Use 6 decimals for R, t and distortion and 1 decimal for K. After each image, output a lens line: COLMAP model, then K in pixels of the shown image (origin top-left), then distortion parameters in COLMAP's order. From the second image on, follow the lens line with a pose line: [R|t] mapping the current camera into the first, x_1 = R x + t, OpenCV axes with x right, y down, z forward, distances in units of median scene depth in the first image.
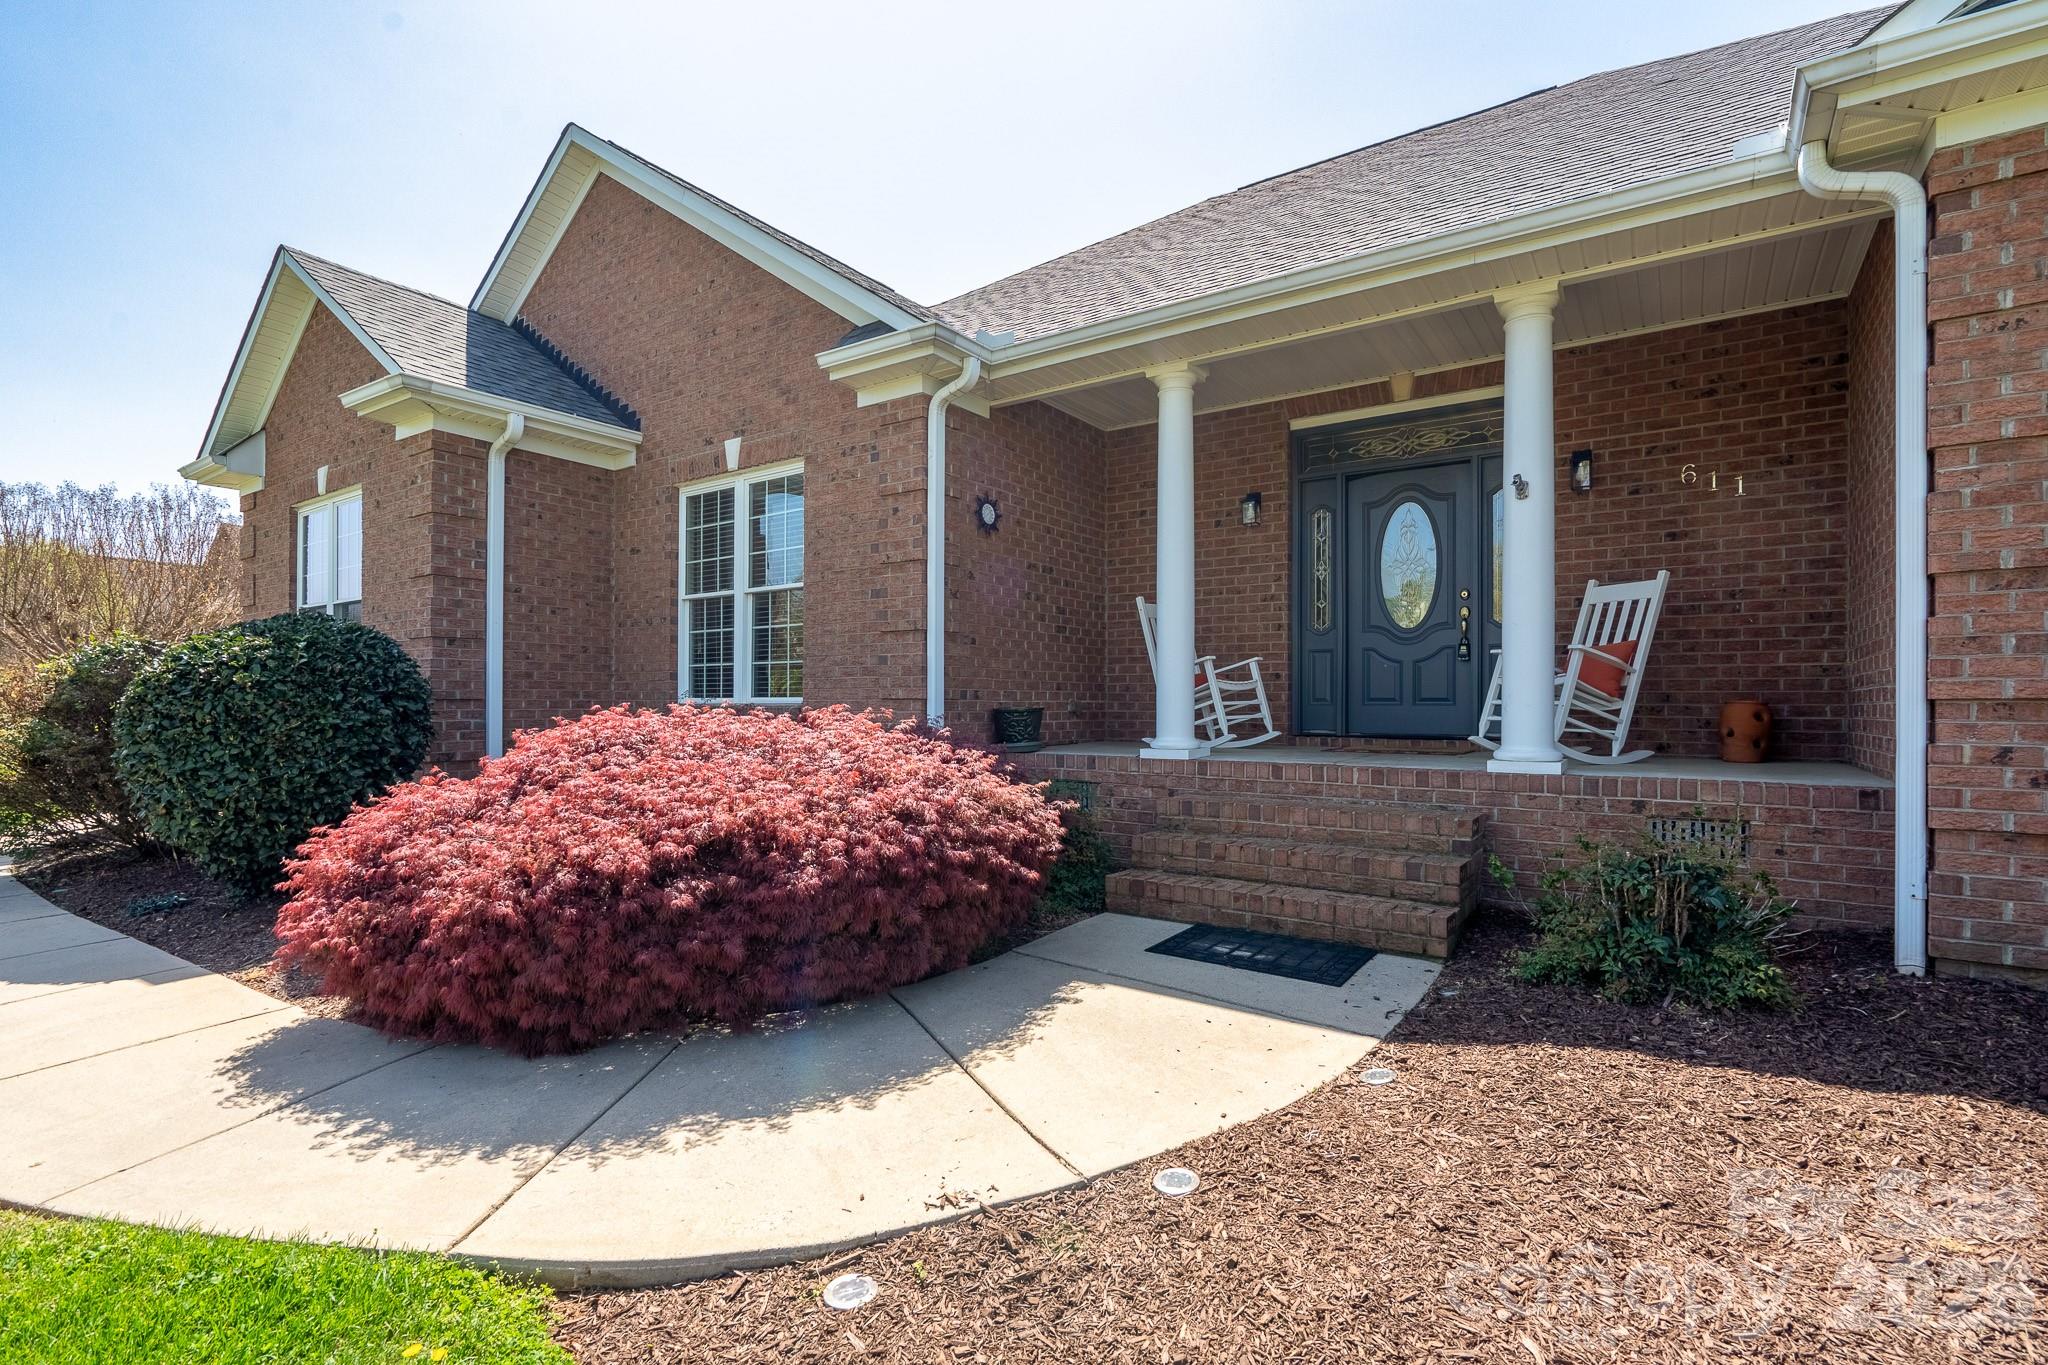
lens RADIAL K [[942.5, 0, 1016.1], [0, 942.5, 678.8], [0, 0, 1]] dist [-0.001405, 0.000679]
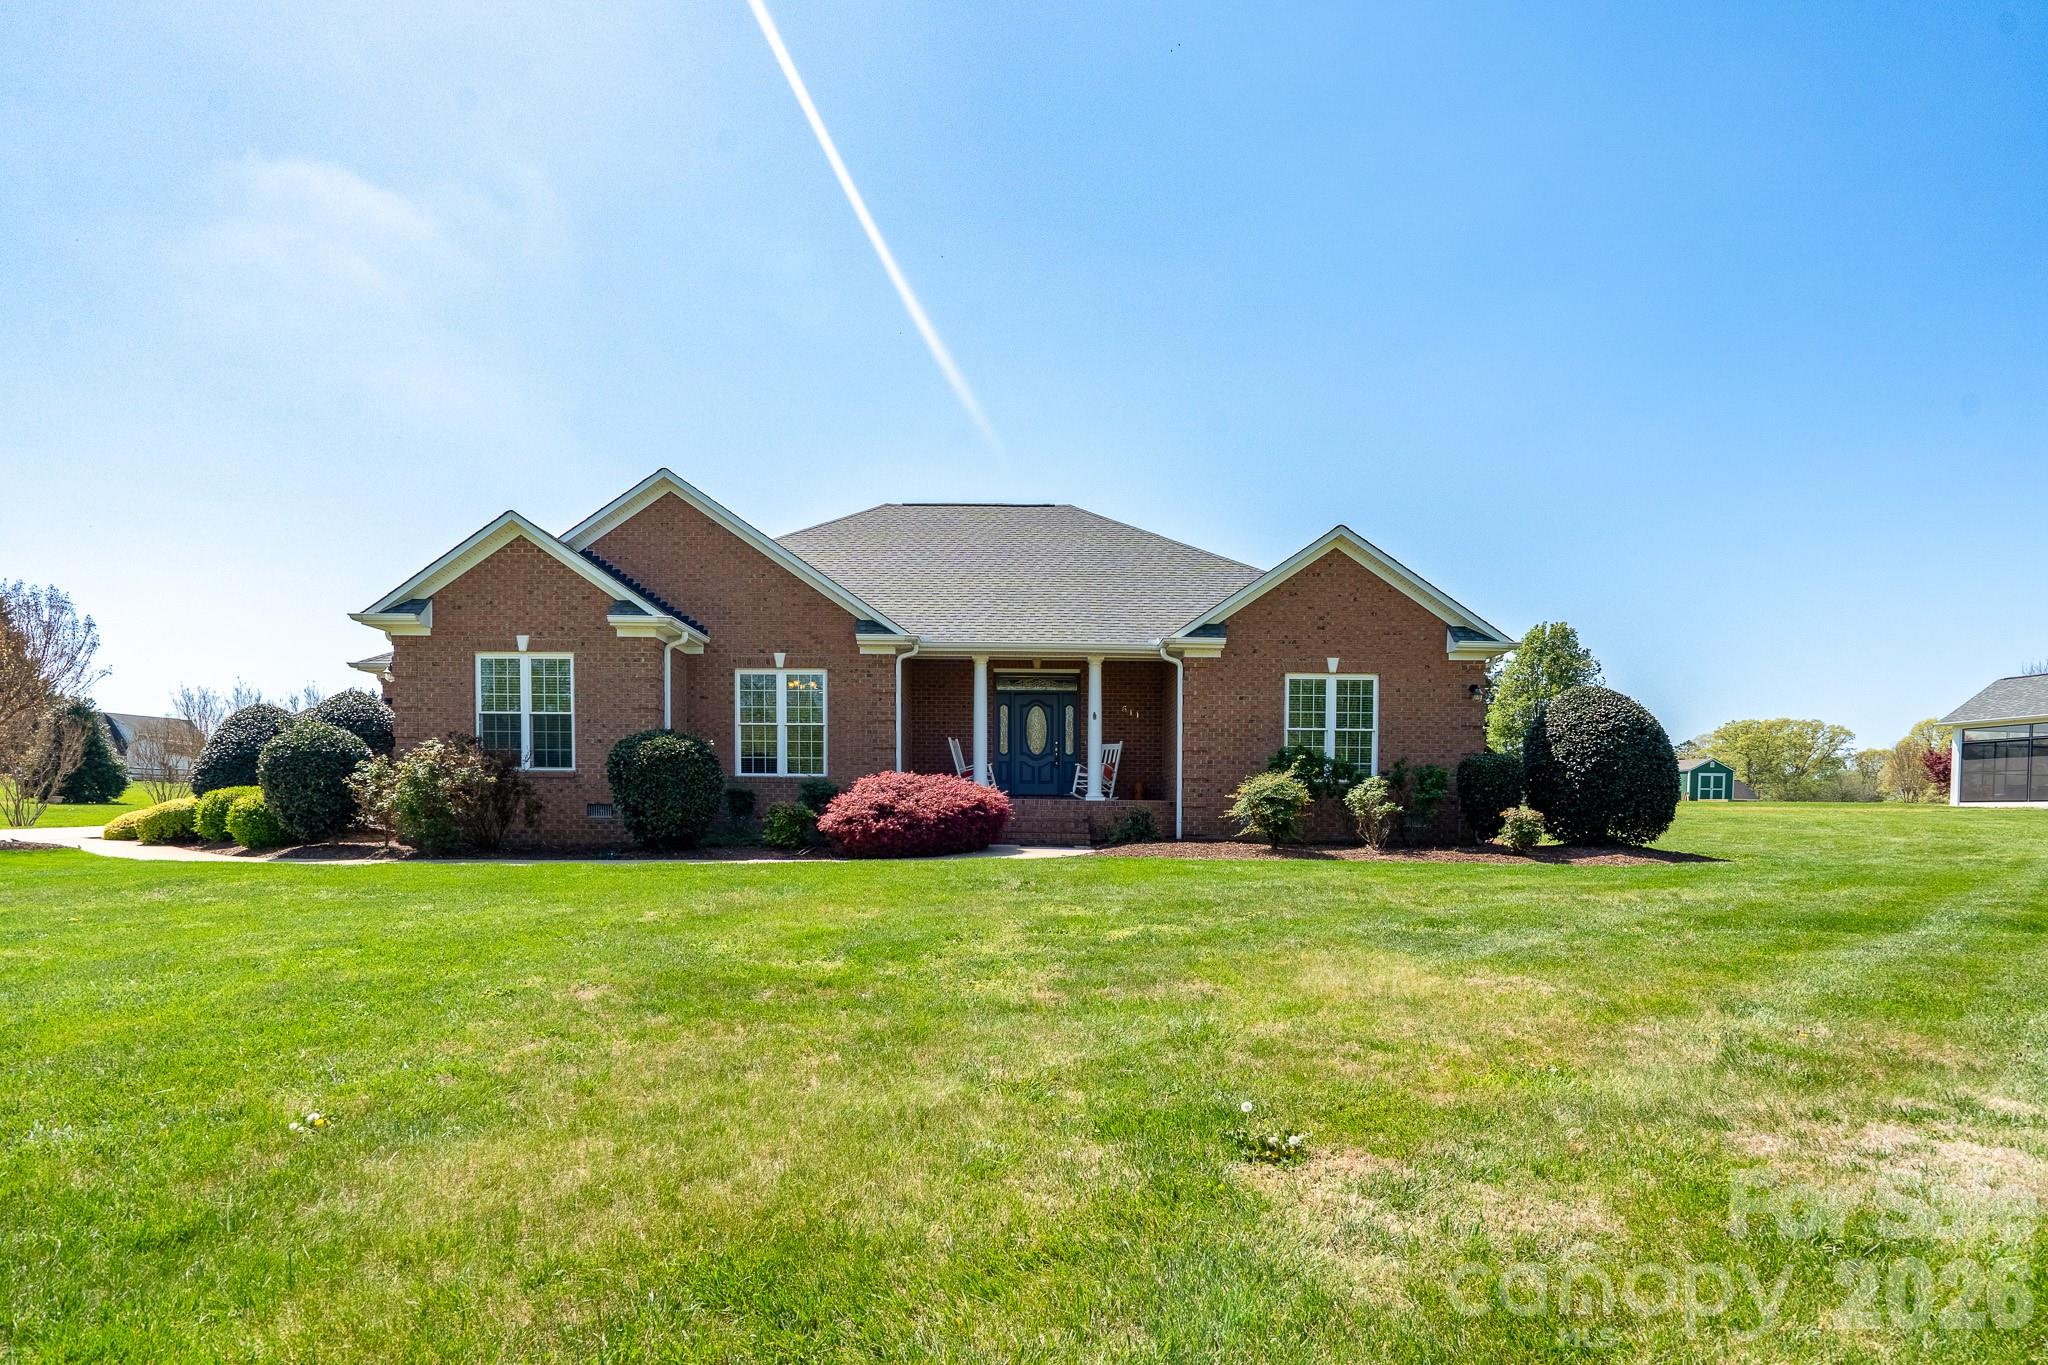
lens RADIAL K [[942.5, 0, 1029.0], [0, 942.5, 684.3], [0, 0, 1]] dist [-0.001405, 0.000679]
pose [[0.811651, 0.084927, 0.577936, -1.395076], [-0.021063, 0.992986, -0.116338, 0.070948], [-0.583763, 0.082253, 0.807747, -1.381019]]
